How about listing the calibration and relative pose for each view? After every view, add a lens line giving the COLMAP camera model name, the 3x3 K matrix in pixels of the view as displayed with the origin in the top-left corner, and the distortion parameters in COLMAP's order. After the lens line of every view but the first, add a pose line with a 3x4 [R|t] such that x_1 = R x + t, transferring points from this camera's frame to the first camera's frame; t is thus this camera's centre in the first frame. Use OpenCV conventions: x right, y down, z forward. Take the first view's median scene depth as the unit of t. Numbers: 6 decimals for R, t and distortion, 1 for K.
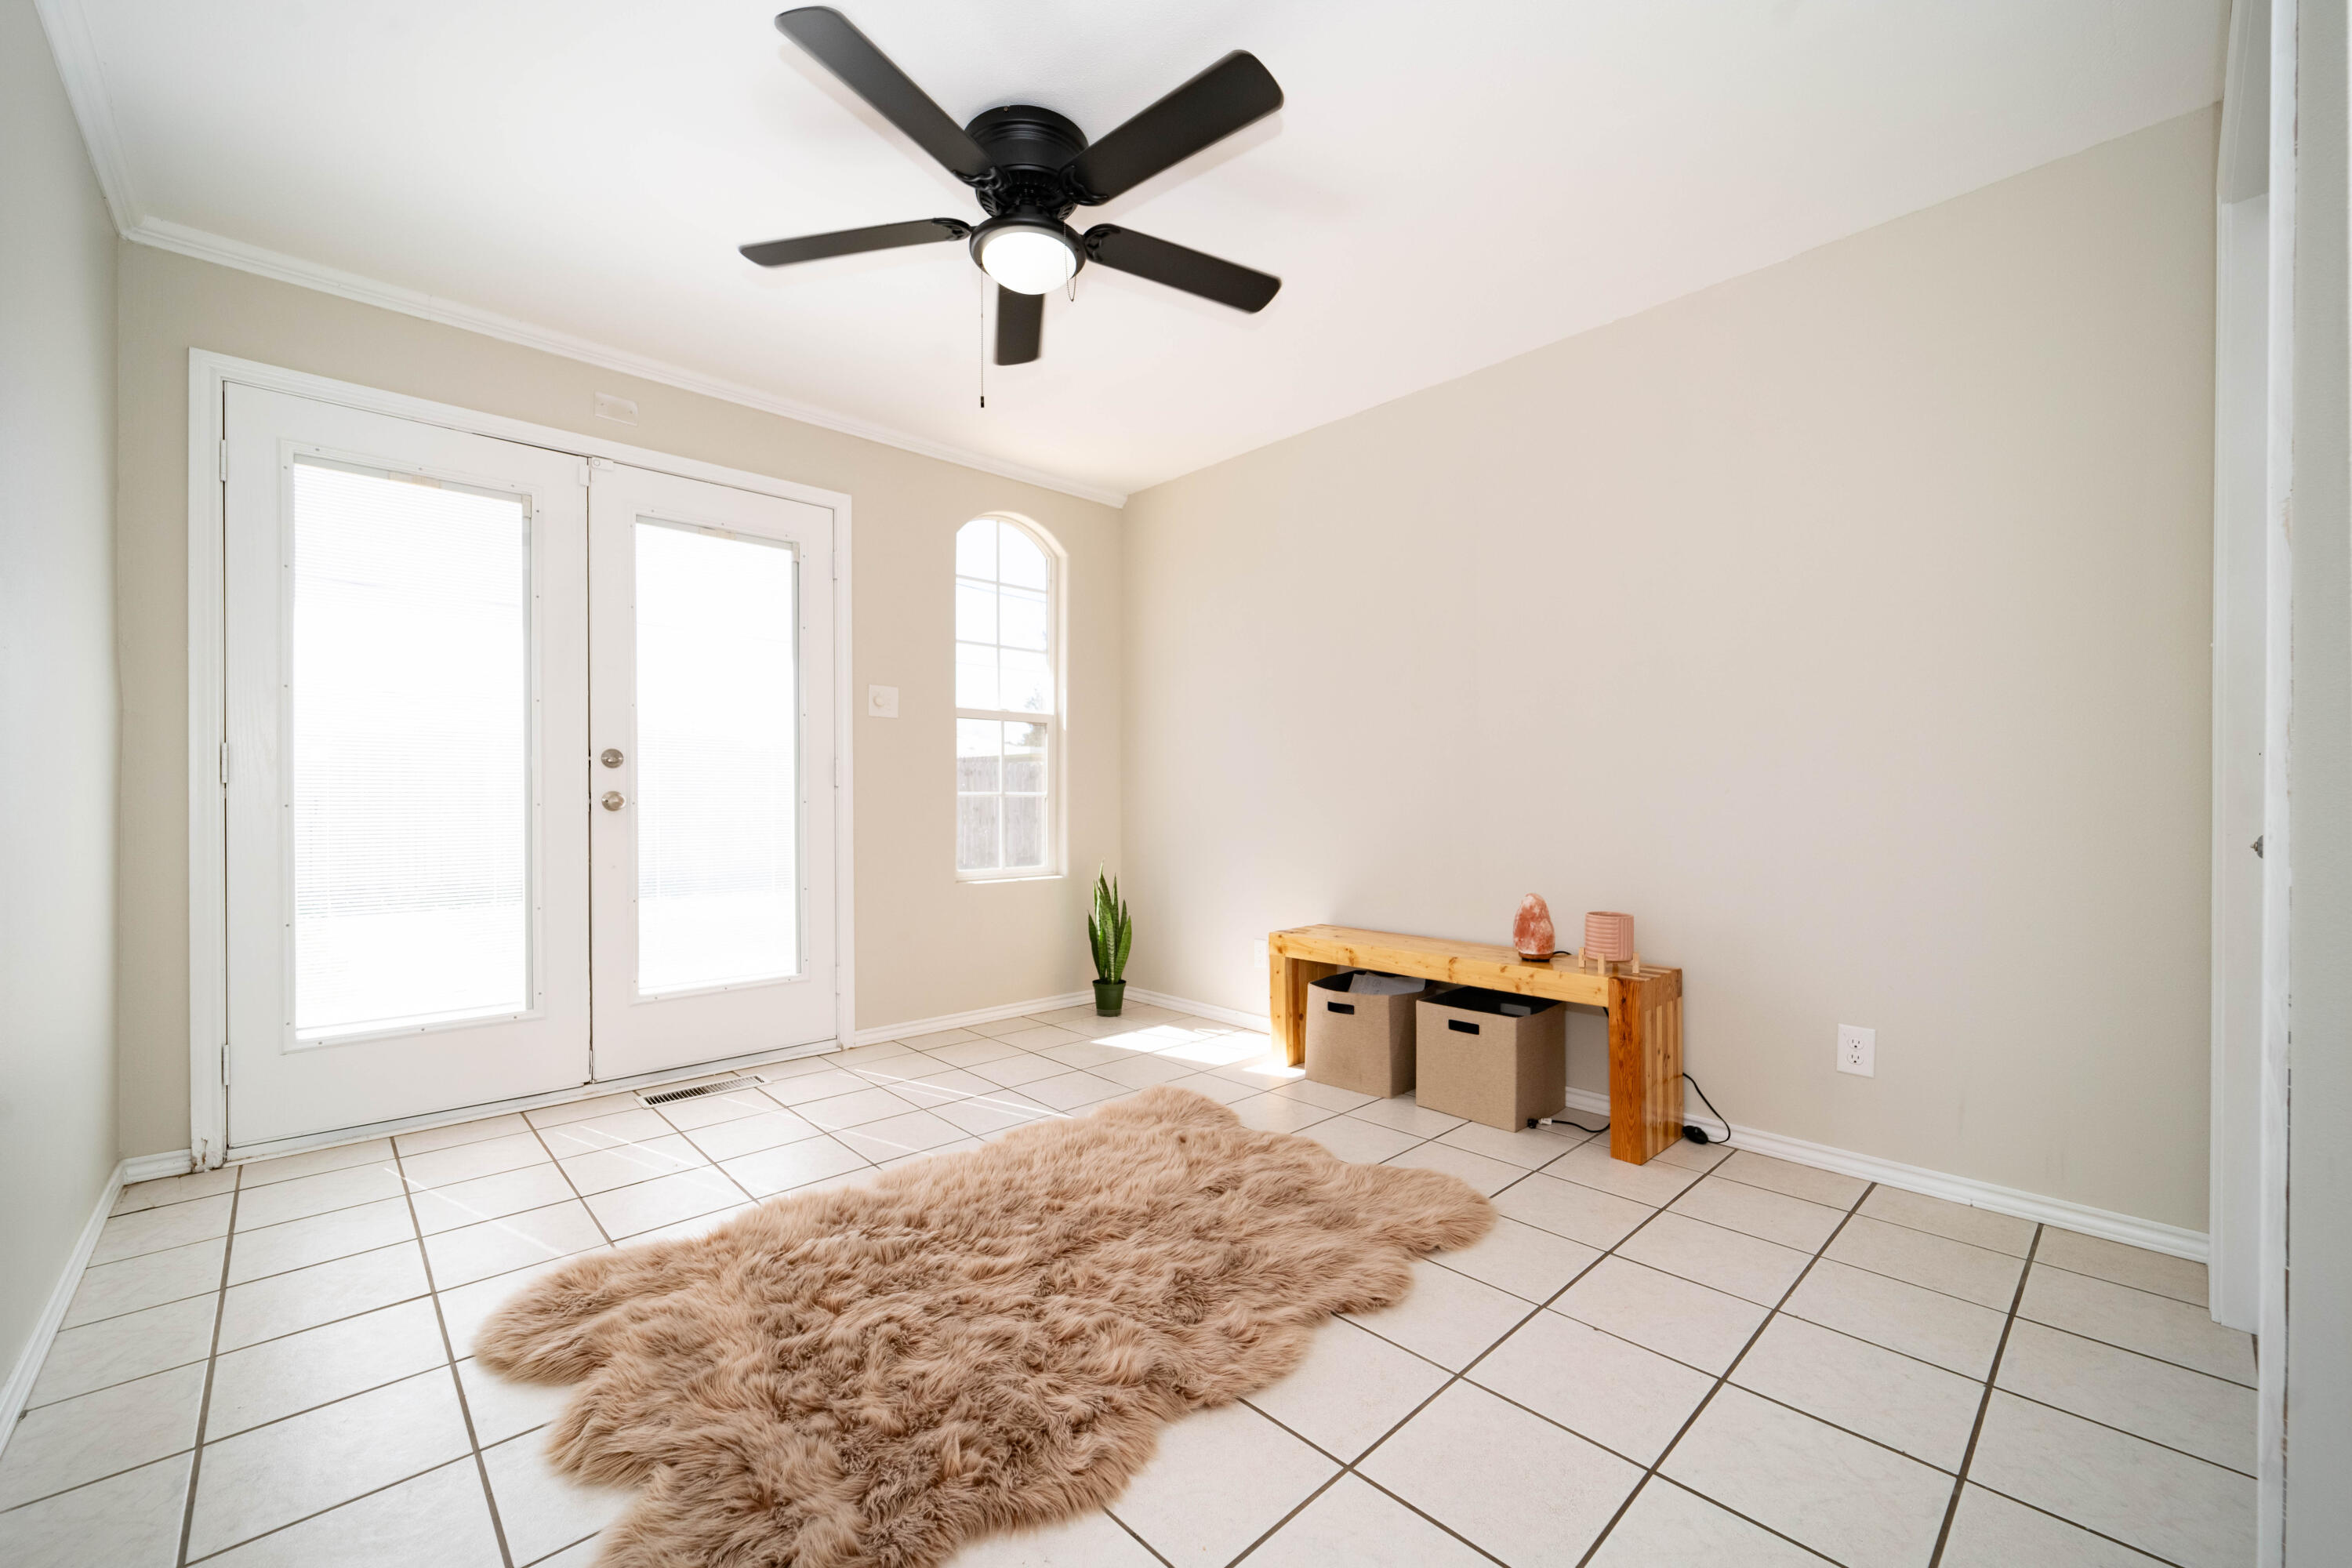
lens RADIAL K [[942.2, 0, 1164.3], [0, 942.2, 803.2], [0, 0, 1]] dist [-0.000548, -0.000297]
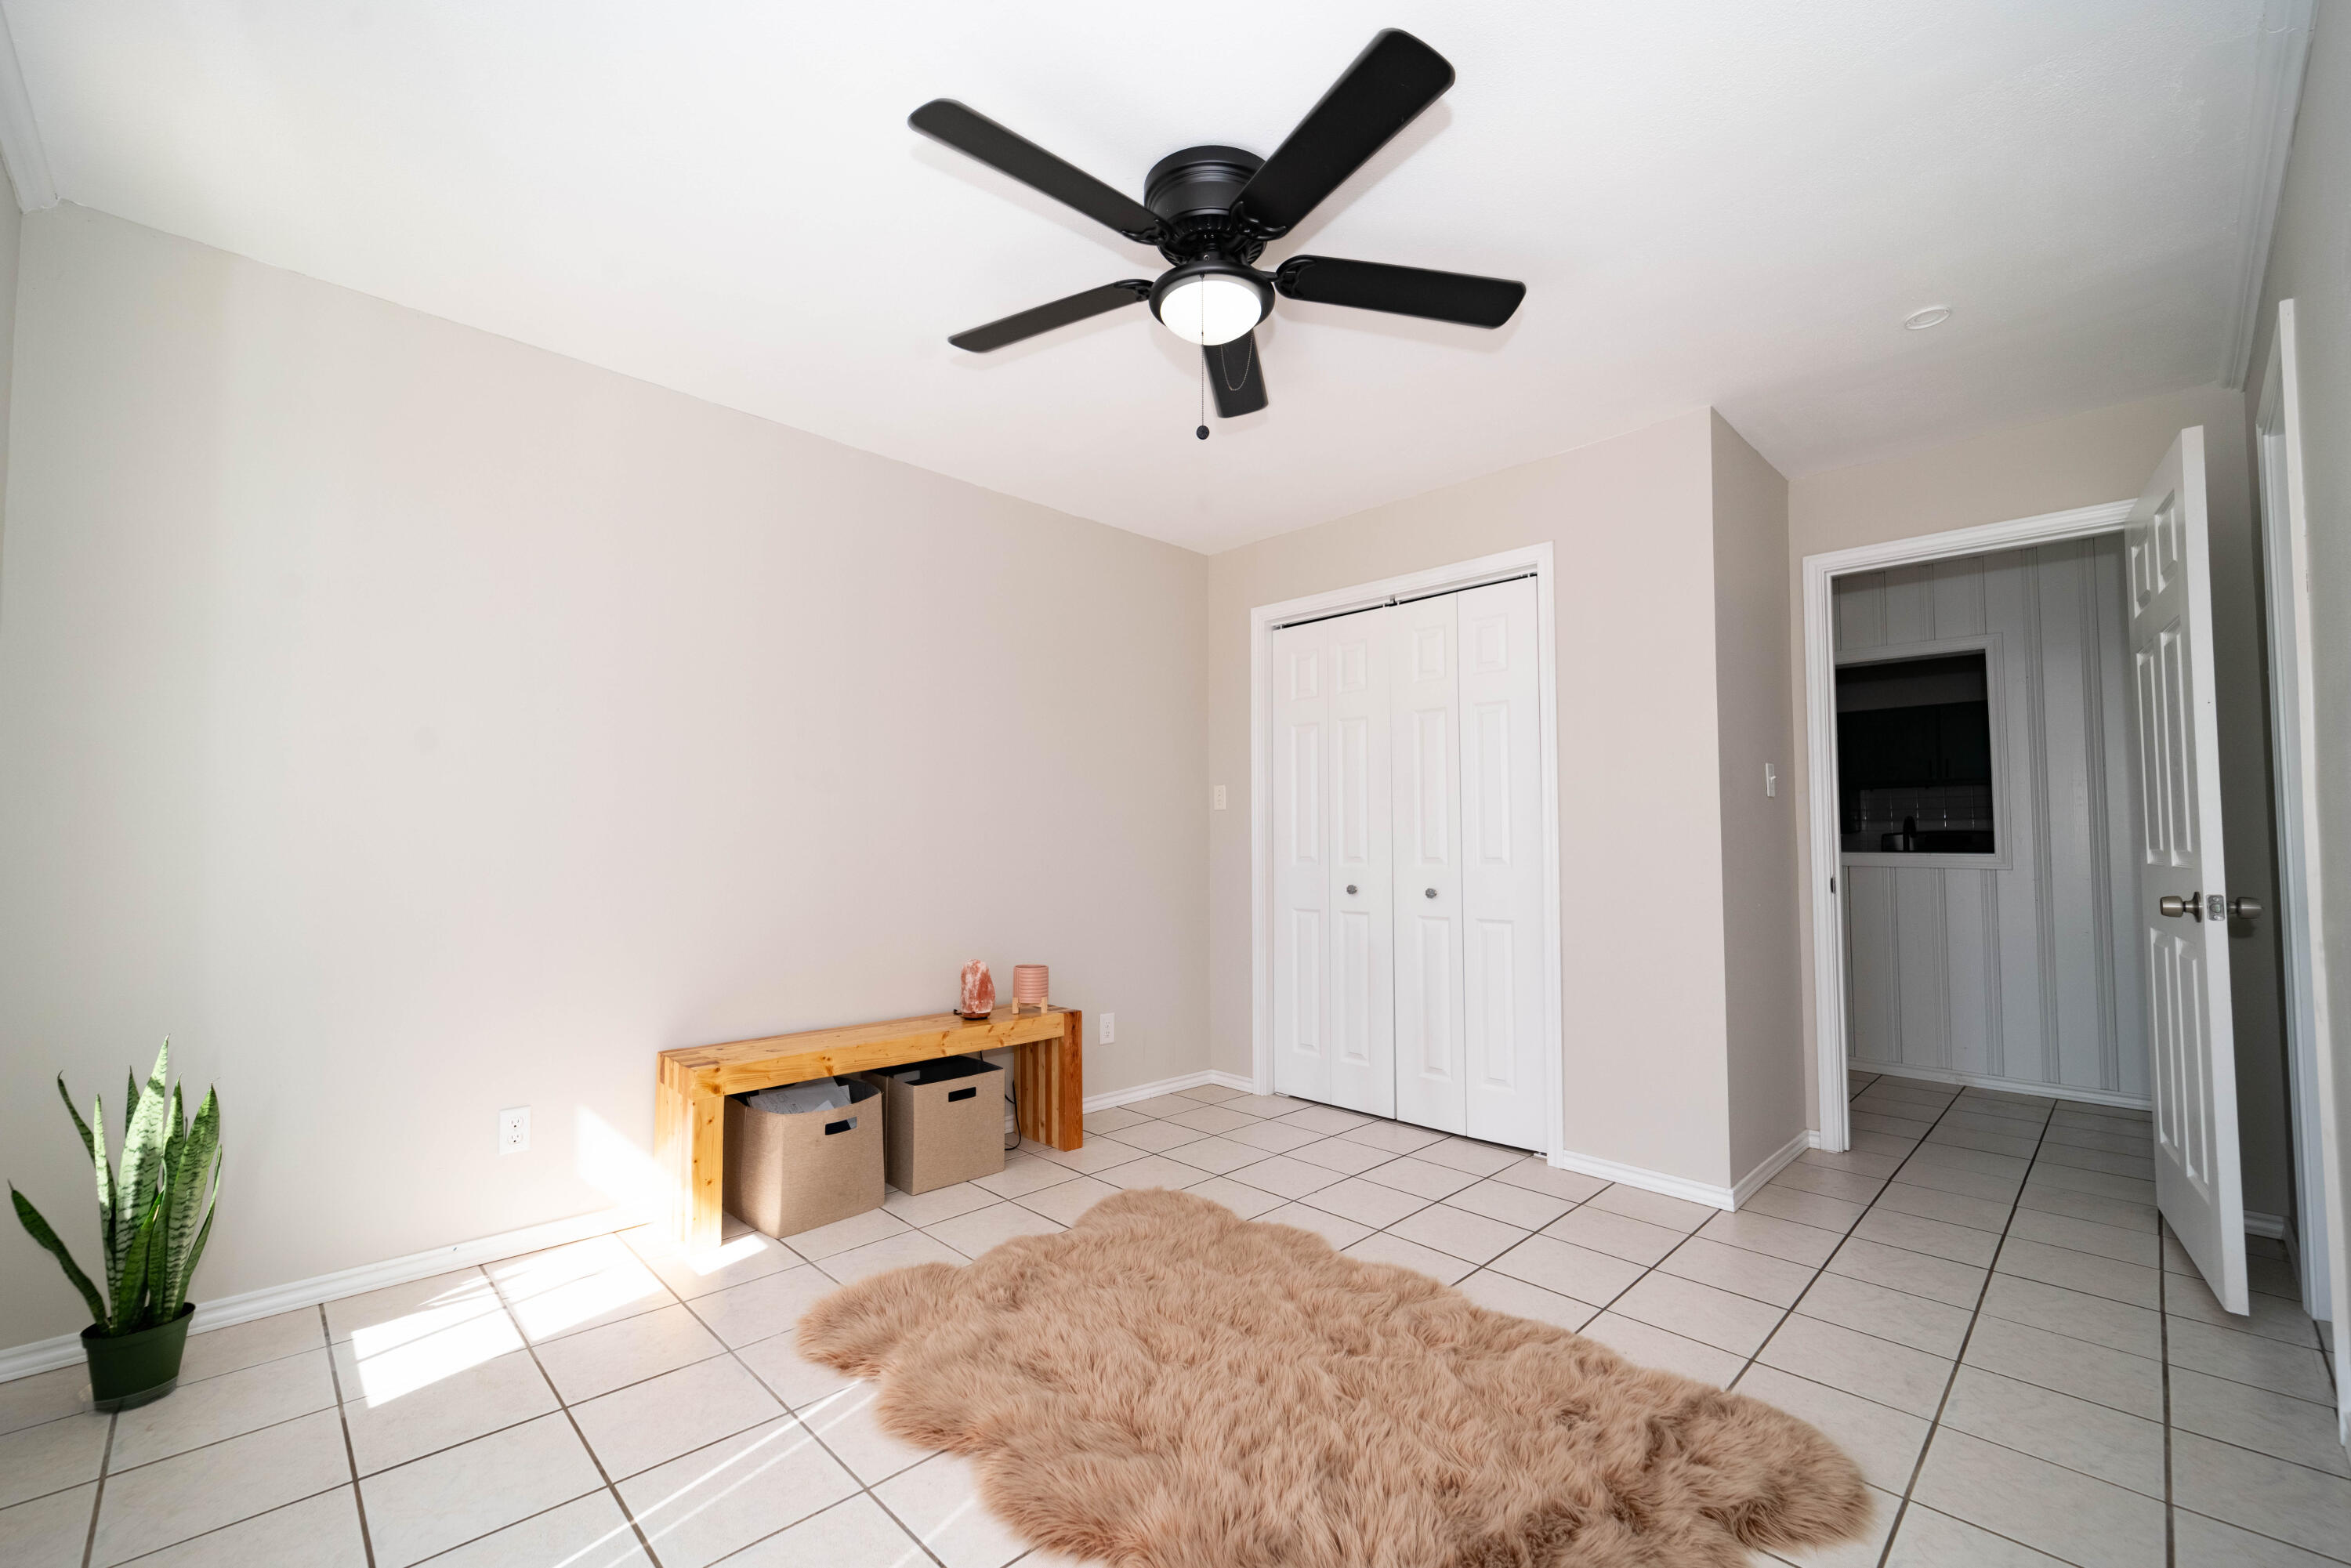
lens RADIAL K [[967.2, 0, 1164.3], [0, 967.2, 801.2], [0, 0, 1]] dist [-0.001826, -0.000245]
pose [[-0.024455, 0.048600, 0.998519, -1.037206], [0.010359, 0.998776, -0.048359, -0.048635], [-0.999647, 0.009161, -0.024928, 1.046005]]
